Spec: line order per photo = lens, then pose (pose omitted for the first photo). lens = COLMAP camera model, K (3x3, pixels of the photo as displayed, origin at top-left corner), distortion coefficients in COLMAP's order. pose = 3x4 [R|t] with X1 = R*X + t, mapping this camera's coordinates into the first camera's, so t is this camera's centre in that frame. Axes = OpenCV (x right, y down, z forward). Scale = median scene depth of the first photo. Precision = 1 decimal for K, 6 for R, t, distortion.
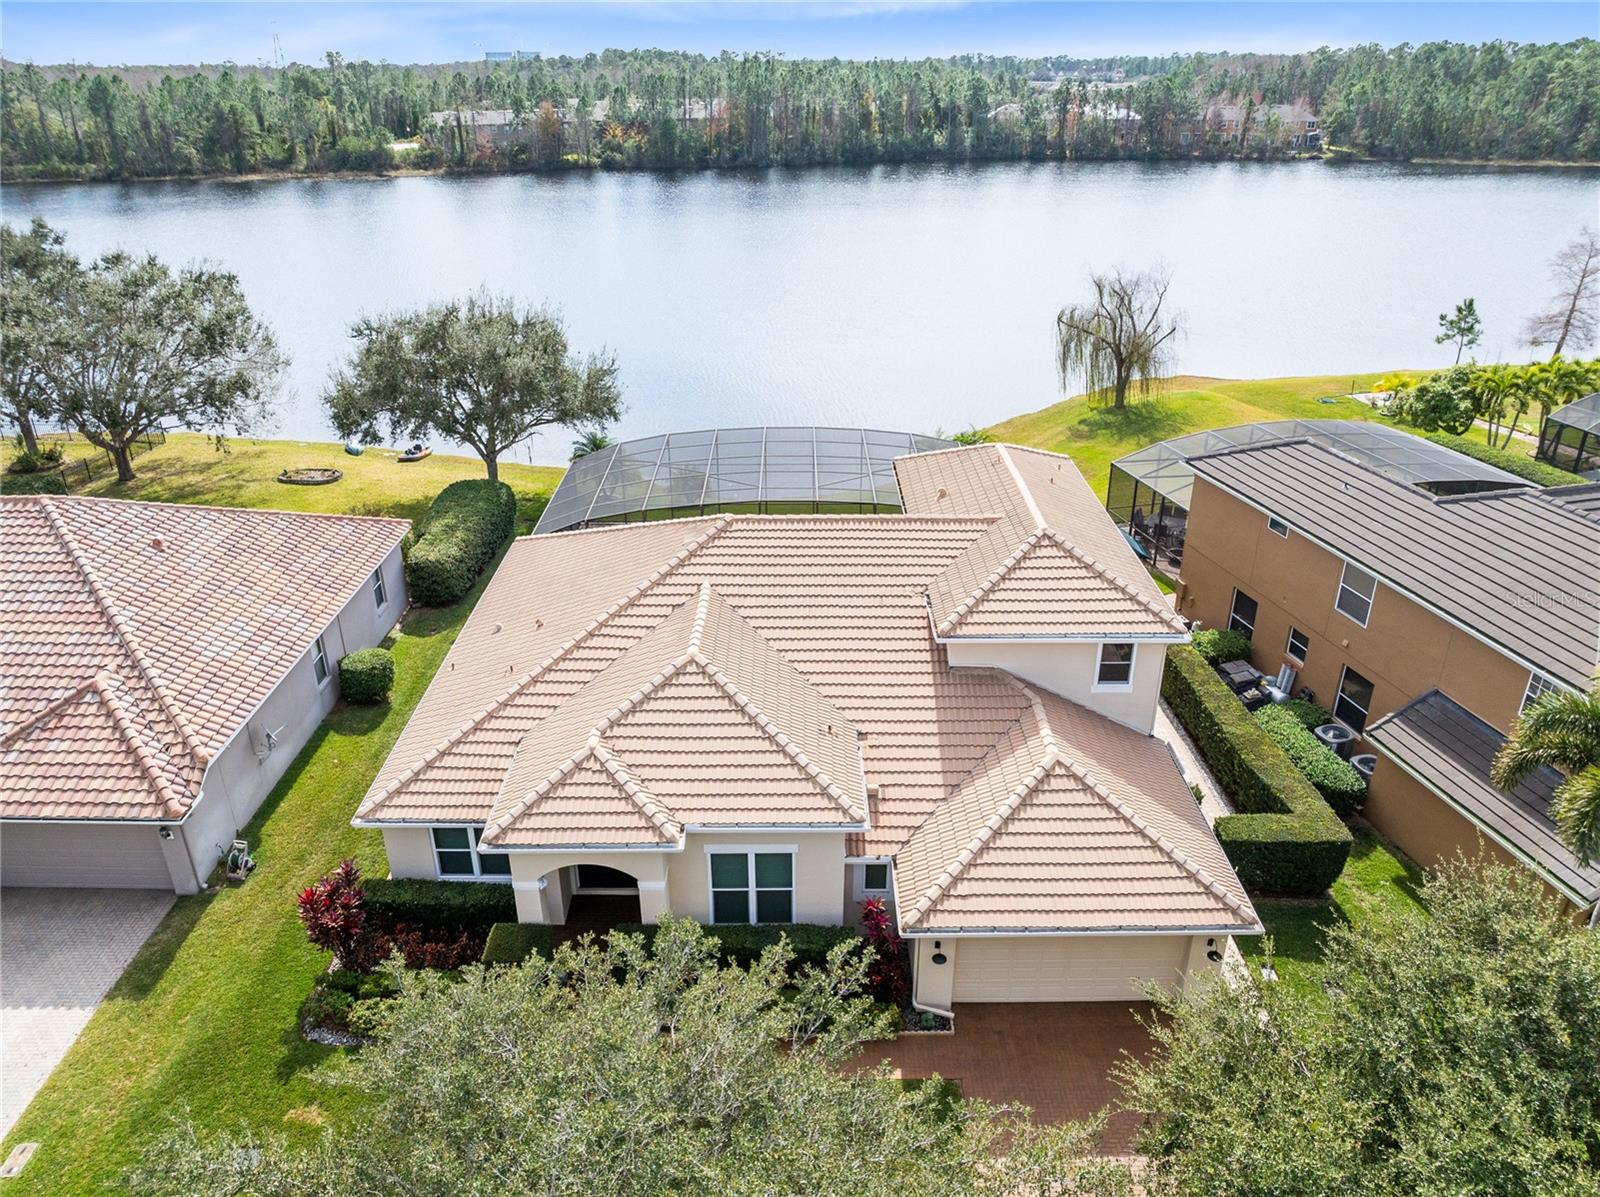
lens RADIAL K [[1121.3, 0, 792.9], [0, 1121.3, 589.1], [0, 0, 1]] dist [-0.069556, 0.040339]
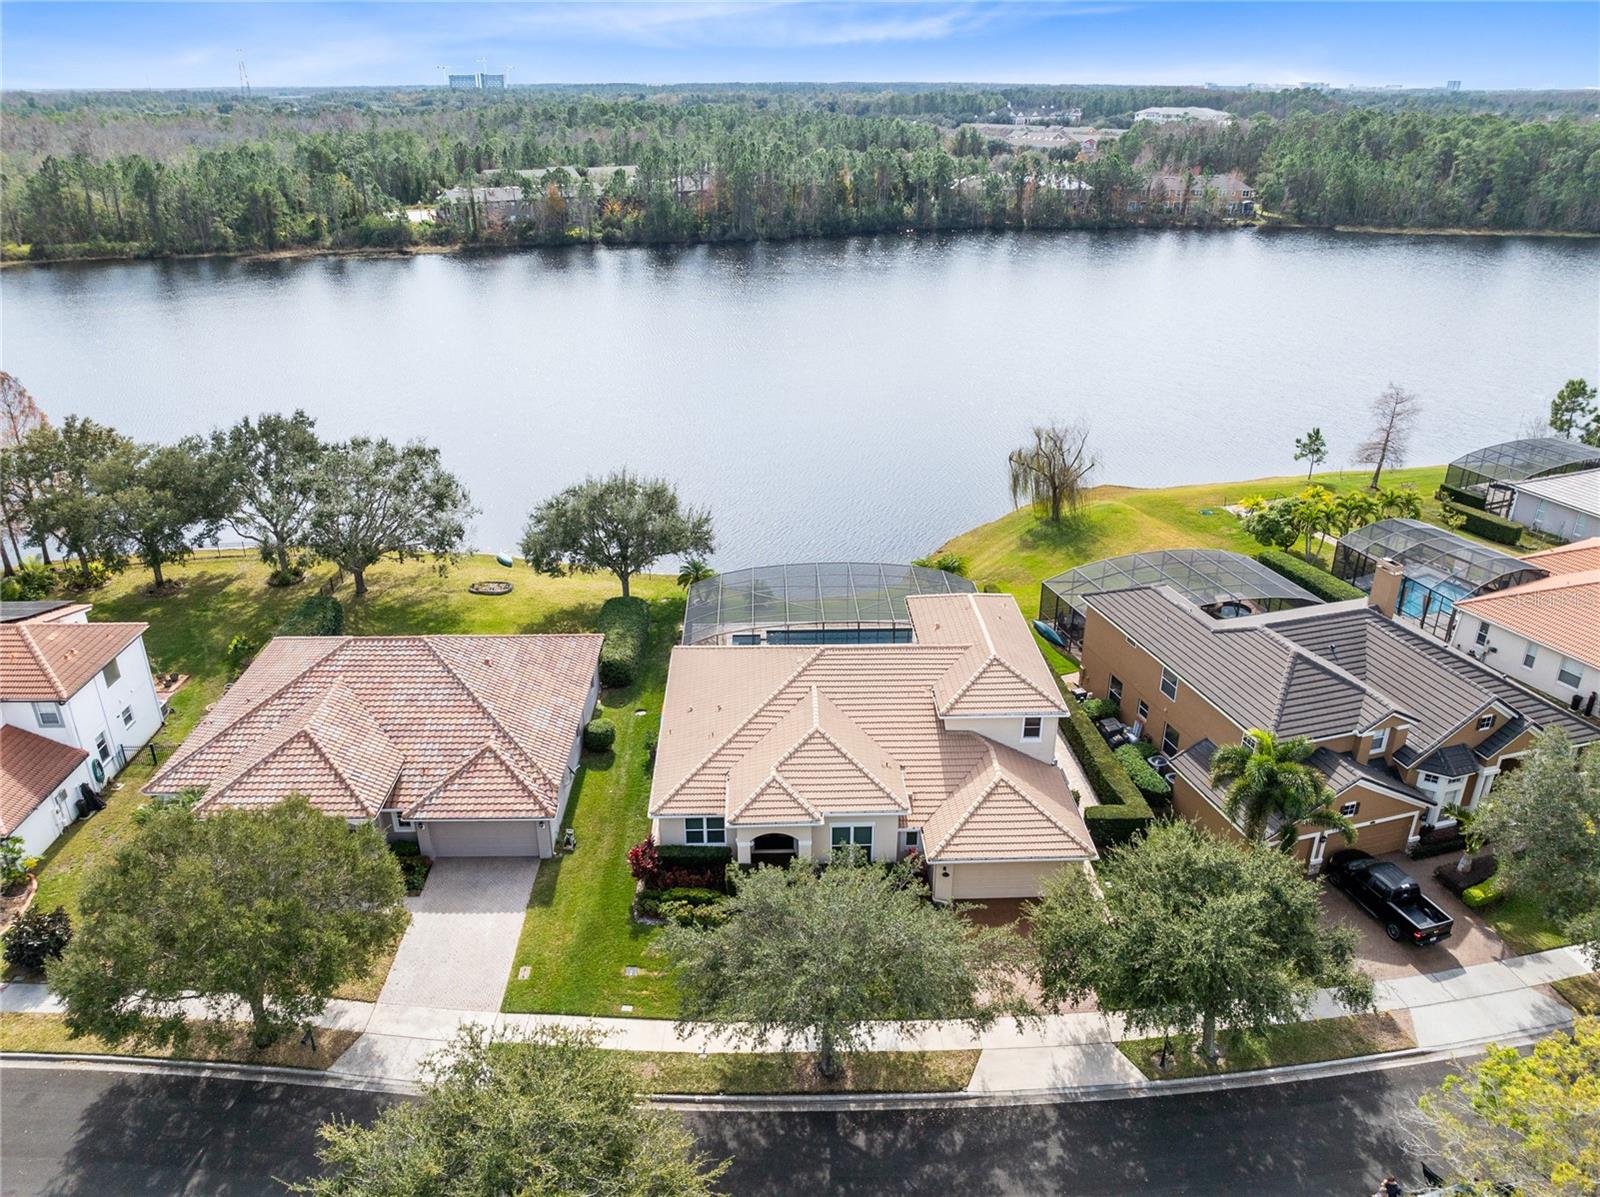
lens RADIAL K [[1121.3, 0, 799.1], [0, 1121.3, 597.3], [0, 0, 1]] dist [-0.069556, 0.040339]
pose [[0.999367, -0.010504, 0.033986, -0.094798], [0.010858, 0.999888, -0.010269, -0.077201], [-0.033874, 0.010632, 0.999370, -0.494693]]
